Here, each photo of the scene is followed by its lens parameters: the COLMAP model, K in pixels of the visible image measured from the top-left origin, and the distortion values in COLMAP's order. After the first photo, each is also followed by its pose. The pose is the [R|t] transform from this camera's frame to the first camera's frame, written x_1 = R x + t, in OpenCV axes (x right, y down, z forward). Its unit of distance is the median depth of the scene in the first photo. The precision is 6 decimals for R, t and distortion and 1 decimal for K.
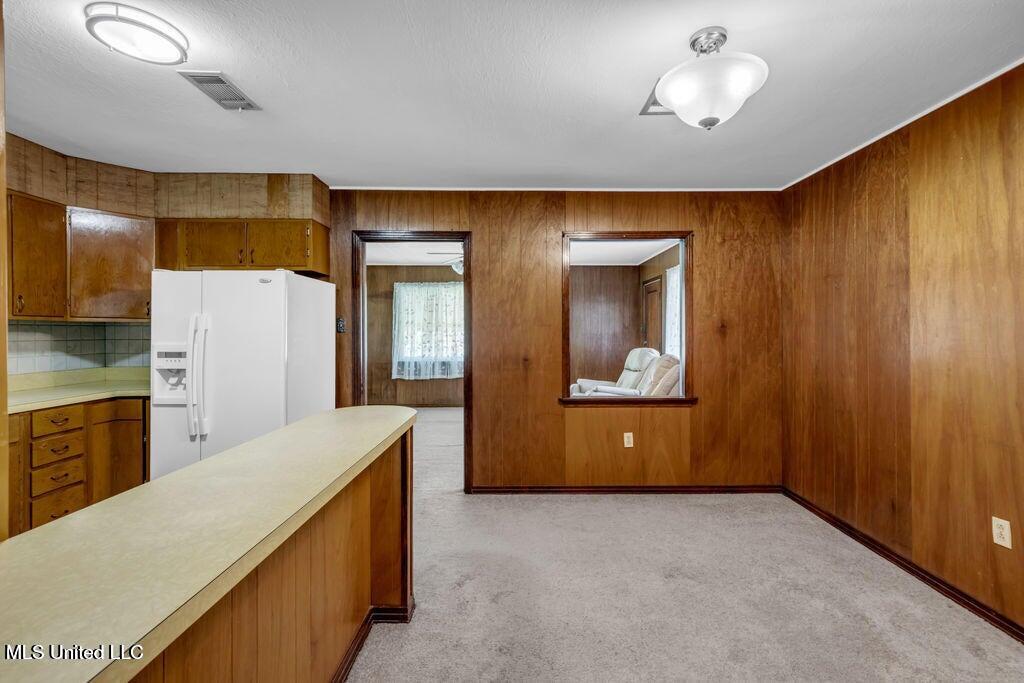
lens RADIAL K [[461.0, 0, 515.1], [0, 461.0, 336.7], [0, 0, 1]] dist [0.014539, -0.000184]
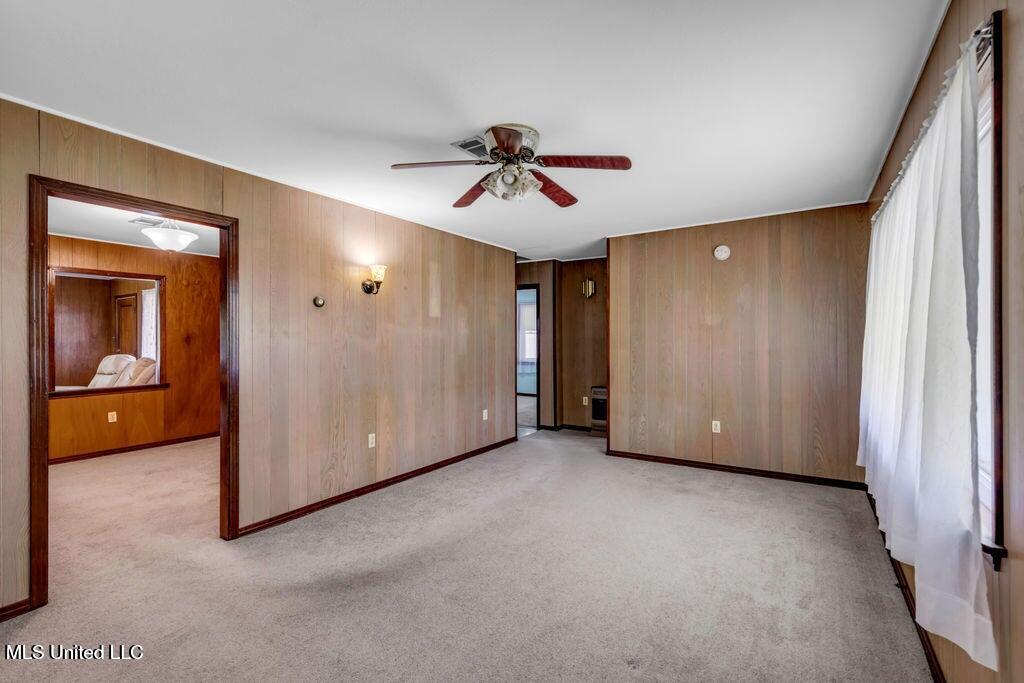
lens RADIAL K [[461.0, 0, 515.1], [0, 461.0, 336.7], [0, 0, 1]] dist [0.014539, -0.000184]
pose [[0.538795, 0.001293, 0.842436, -0.293091], [0.012080, 0.999884, -0.009261, 0.003019], [-0.842350, 0.015167, 0.538717, -0.815353]]
